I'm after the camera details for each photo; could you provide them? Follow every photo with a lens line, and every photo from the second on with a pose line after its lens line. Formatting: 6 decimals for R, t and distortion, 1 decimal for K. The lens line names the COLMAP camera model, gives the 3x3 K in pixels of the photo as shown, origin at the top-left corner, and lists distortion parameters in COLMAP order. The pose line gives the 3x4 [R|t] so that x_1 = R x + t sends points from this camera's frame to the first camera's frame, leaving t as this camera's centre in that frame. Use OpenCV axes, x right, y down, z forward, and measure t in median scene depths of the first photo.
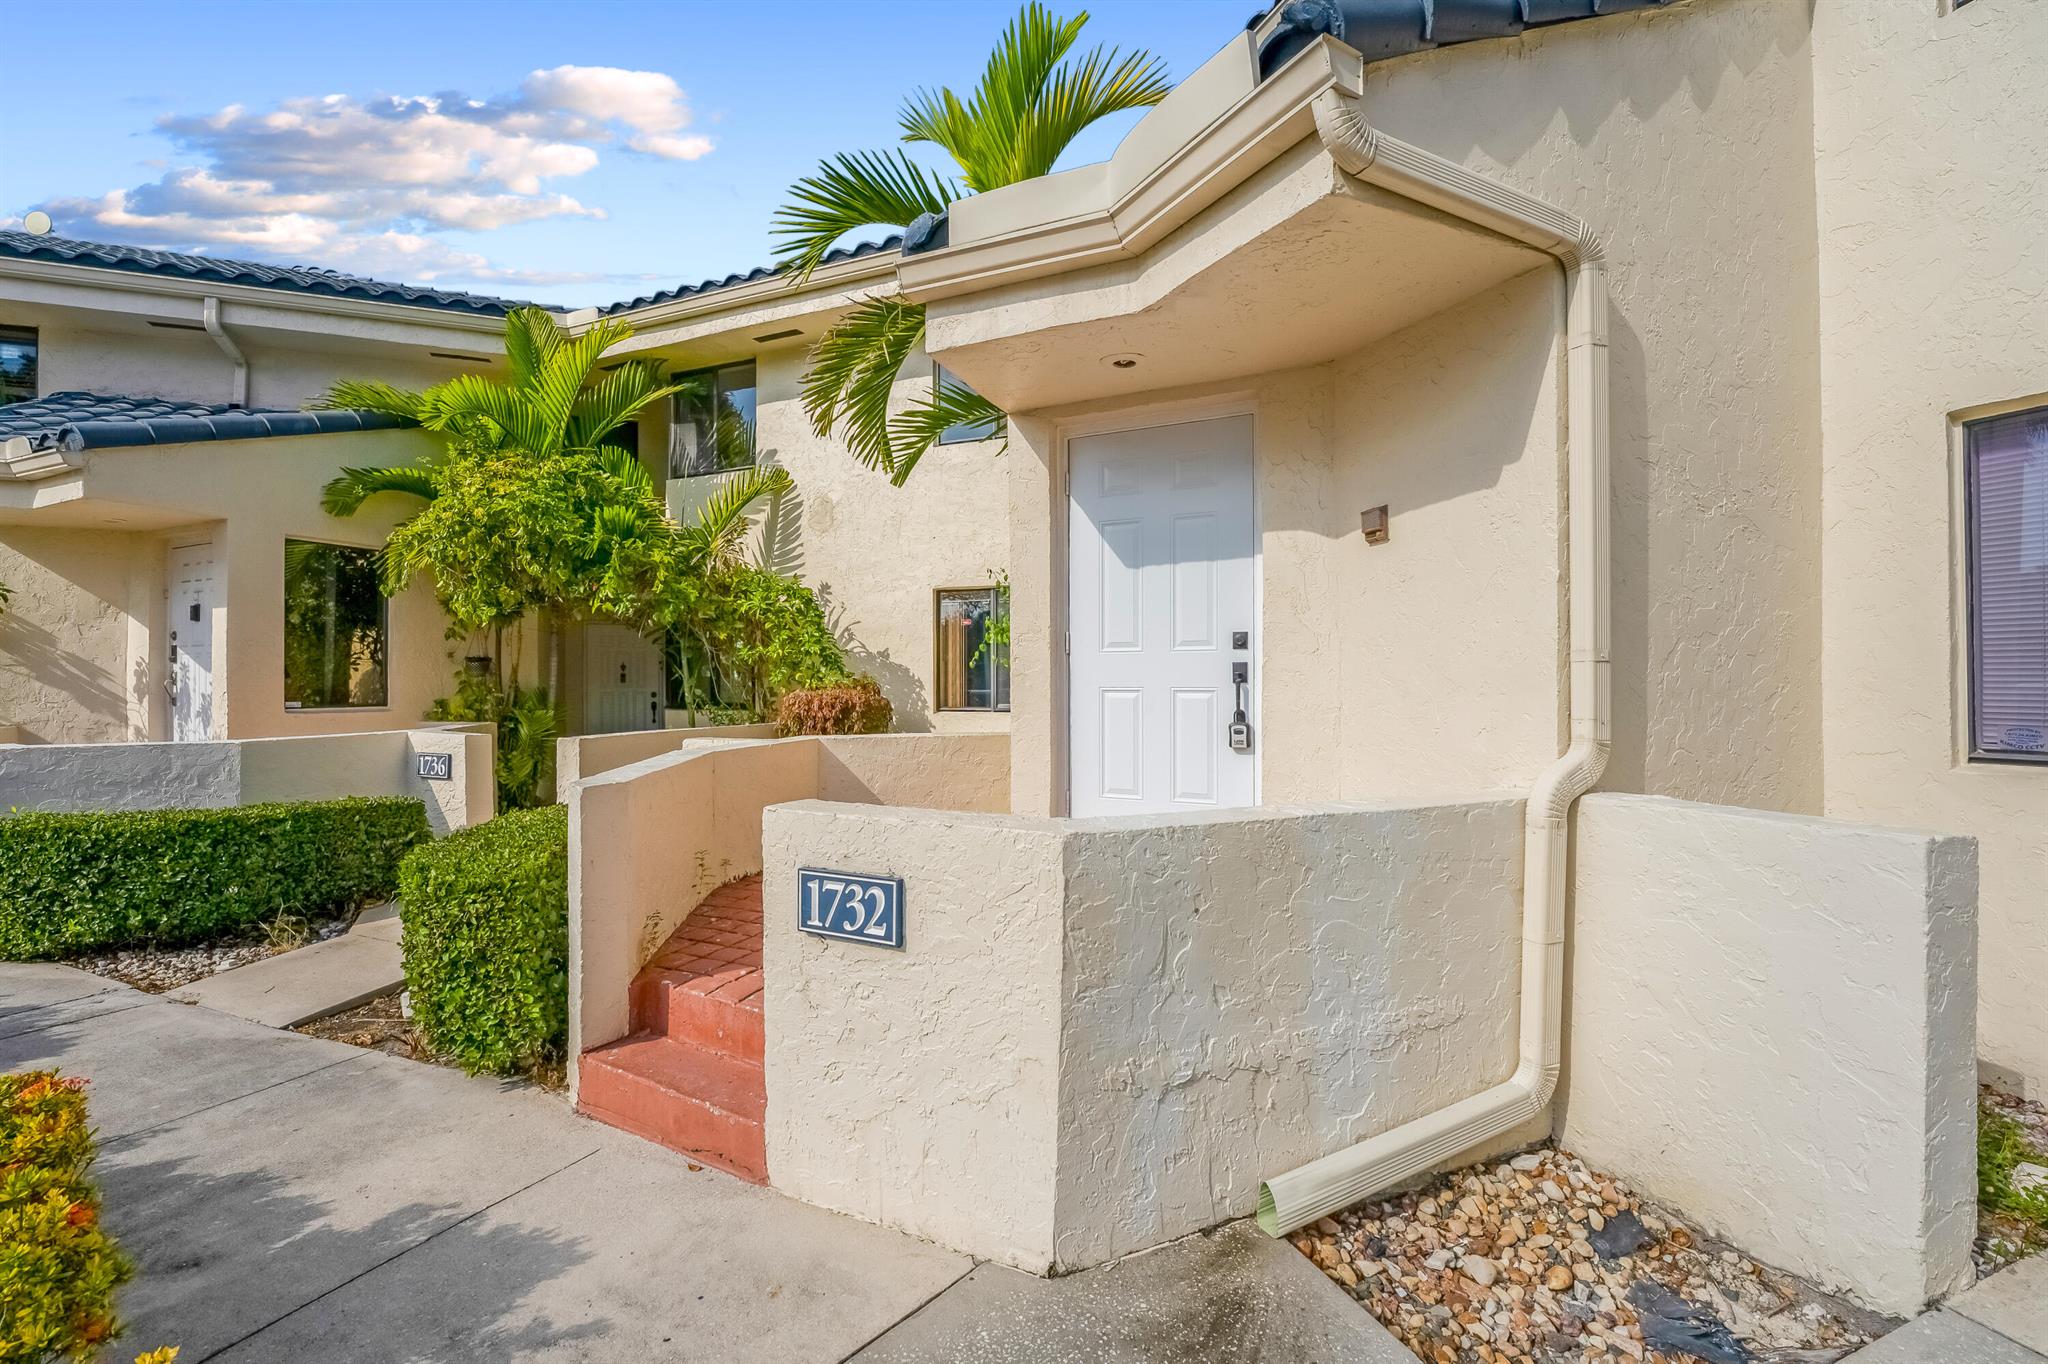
lens RADIAL K [[854.5, 0, 978.2], [0, 854.5, 680.8], [0, 0, 1]] dist [-0.022658, 0.000032]
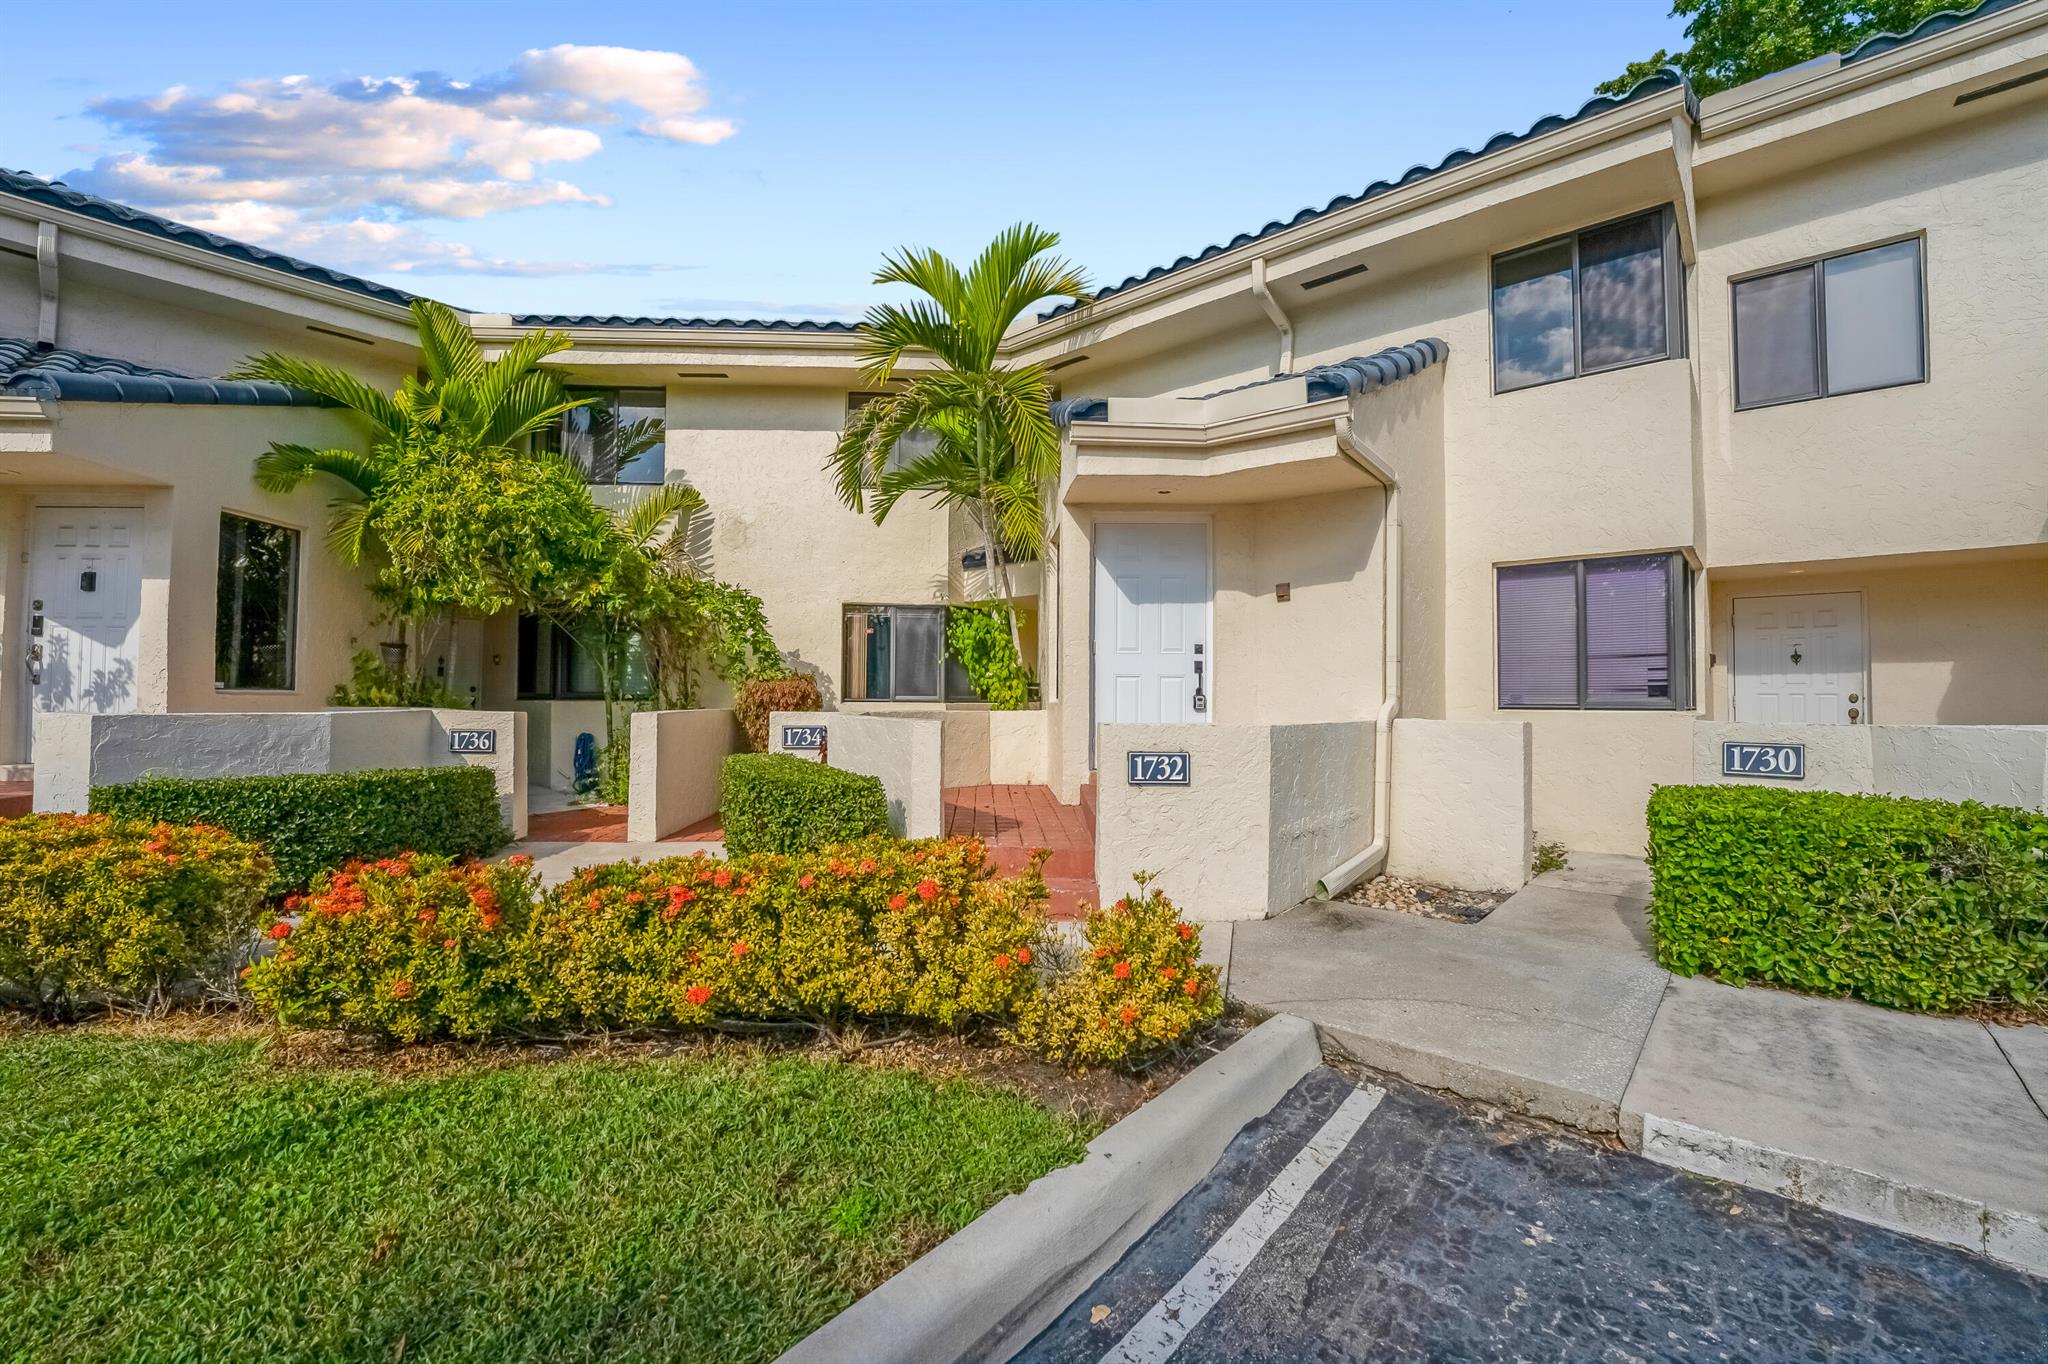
lens RADIAL K [[832.9, 0, 969.8], [0, 832.9, 677.1], [0, 0, 1]] dist [-0.020592, 0.000665]
pose [[0.908857, 0.022777, 0.416485, -0.710860], [-0.013517, 0.999592, -0.025171, 0.051749], [-0.416888, 0.017248, 0.908794, -0.321026]]
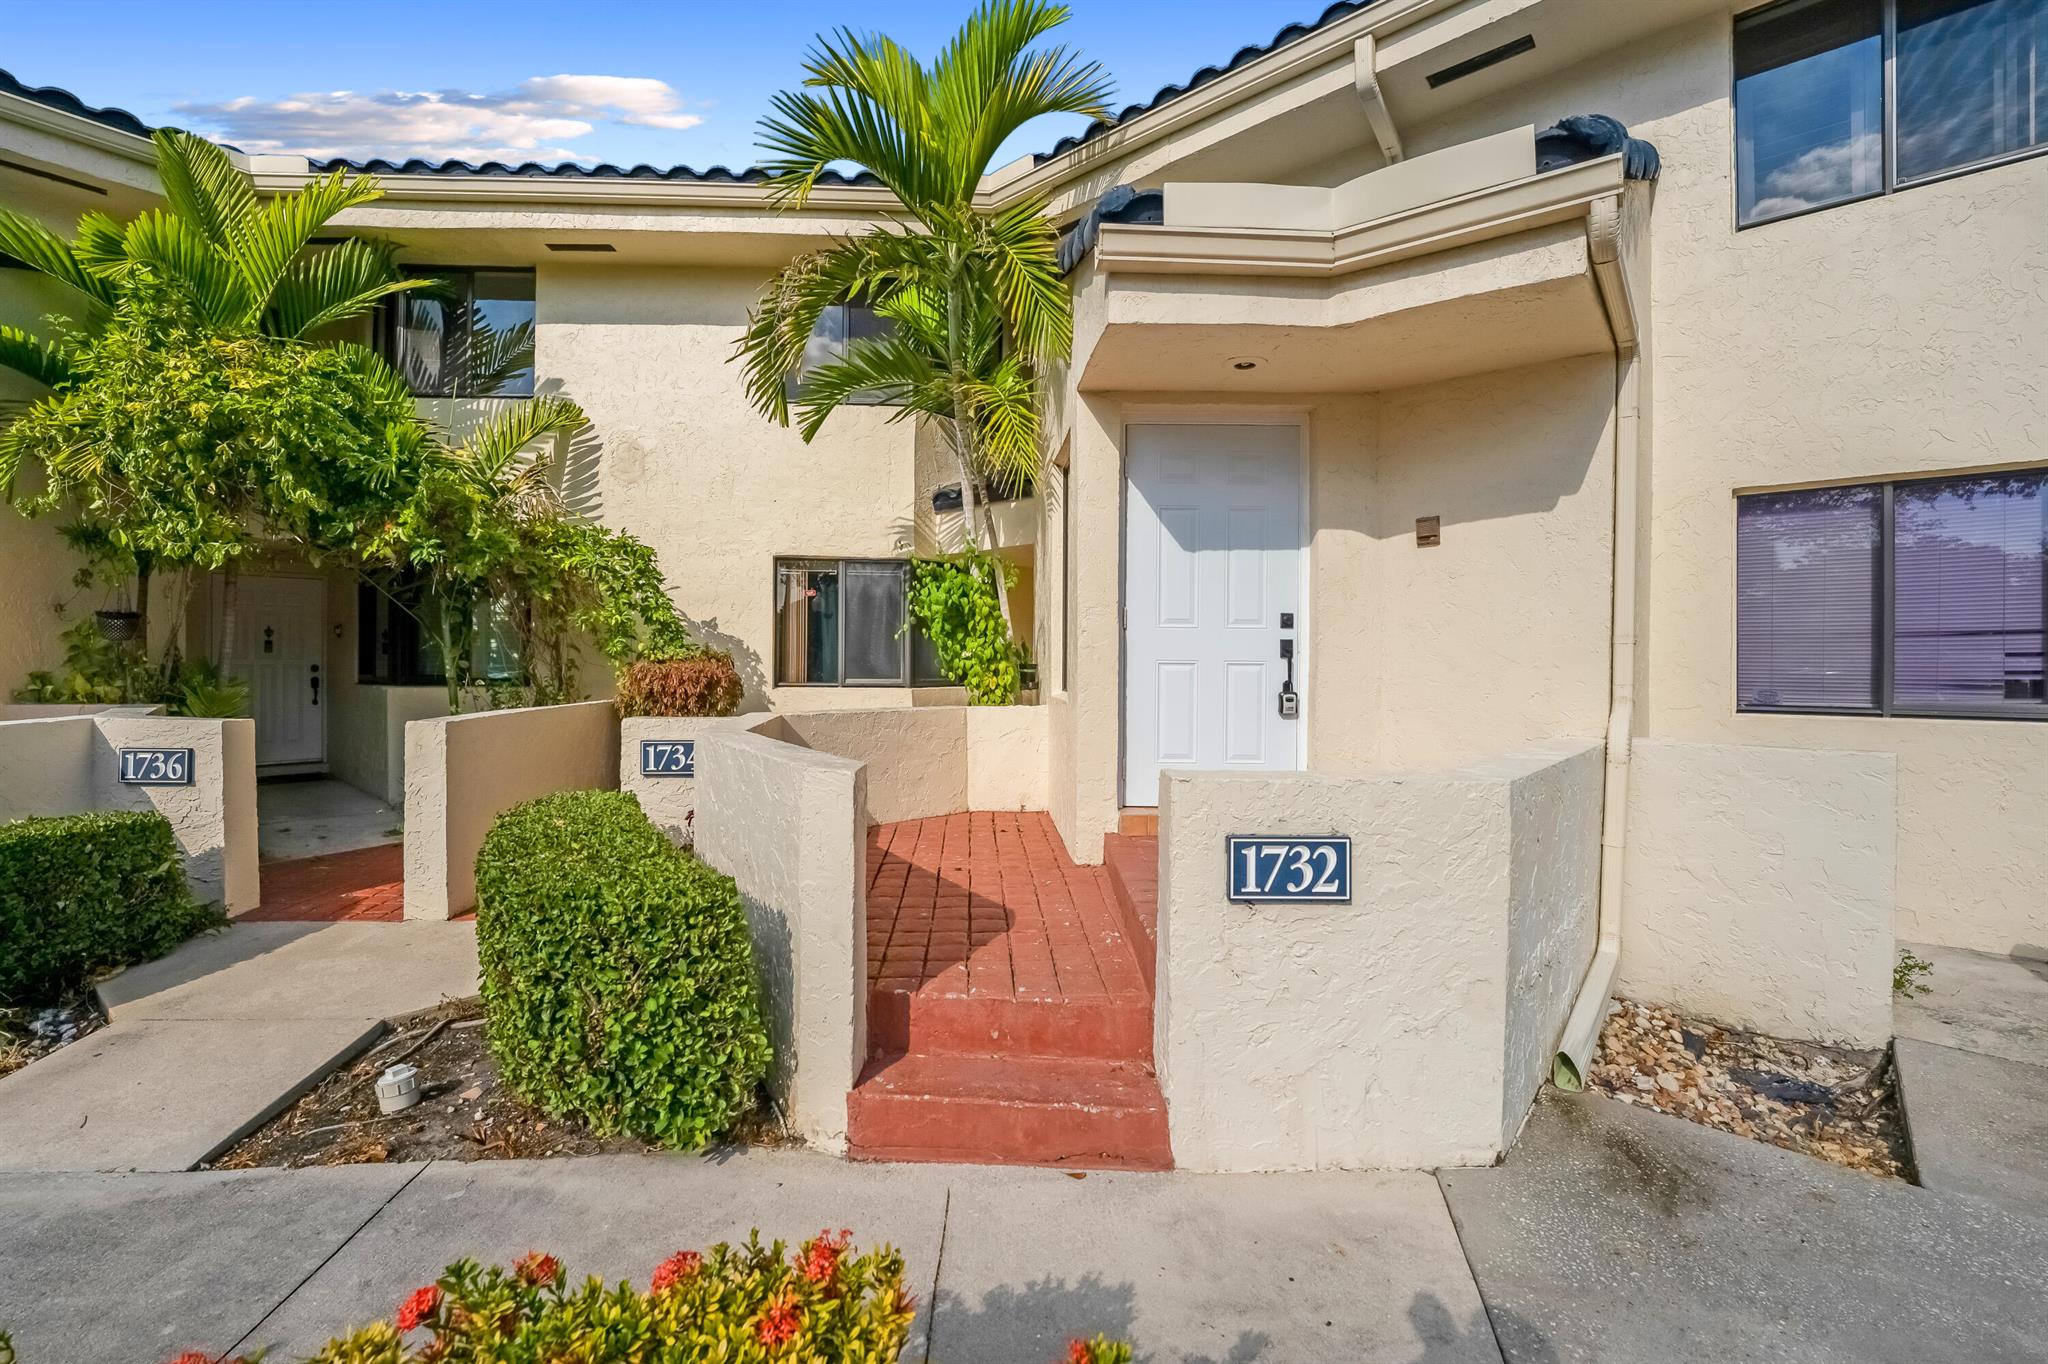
lens RADIAL K [[844.2, 0, 981.5], [0, 844.2, 665.3], [0, 0, 1]] dist [-0.023669, 0.000198]
pose [[0.897039, 0.008046, 0.441879, -0.470241], [-0.010988, 0.999931, 0.004099, 0.010686], [-0.441815, -0.008533, 0.897065, 0.132816]]
